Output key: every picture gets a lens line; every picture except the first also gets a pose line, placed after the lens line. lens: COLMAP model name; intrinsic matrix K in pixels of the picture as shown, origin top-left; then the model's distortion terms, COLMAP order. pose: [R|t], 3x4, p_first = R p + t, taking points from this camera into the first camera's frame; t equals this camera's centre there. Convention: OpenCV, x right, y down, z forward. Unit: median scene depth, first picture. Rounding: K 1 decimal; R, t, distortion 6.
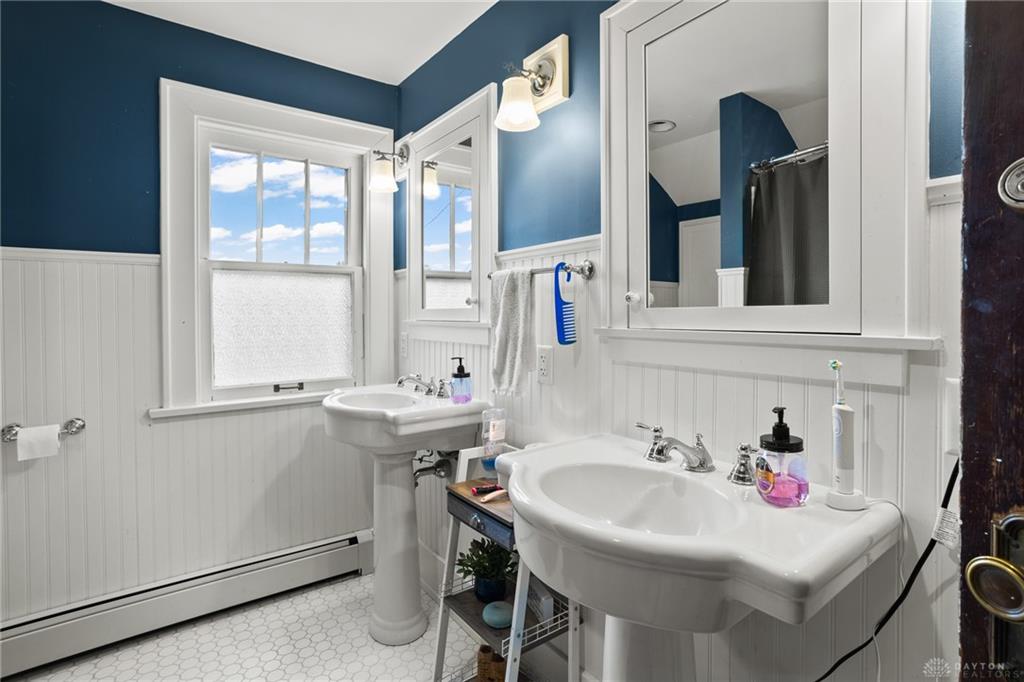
lens RADIAL K [[501.9, 0, 508.7], [0, 501.9, 322.1], [0, 0, 1]] dist [-0.057291, 0.032590]
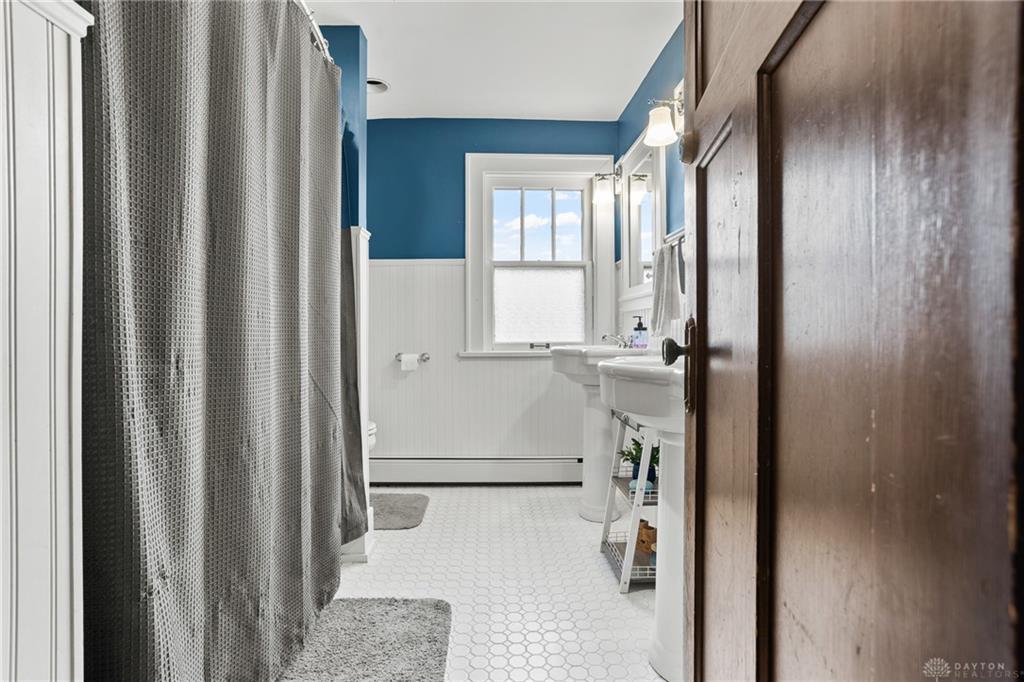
lens RADIAL K [[507.8, 0, 513.9], [0, 507.8, 340.4], [0, 0, 1]] dist [-0.058036, 0.034679]
pose [[0.830284, 0.004968, -0.557319, 0.345456], [-0.007284, 0.999972, -0.001938, 0.126830], [0.557293, 0.005669, 0.830297, -0.296592]]
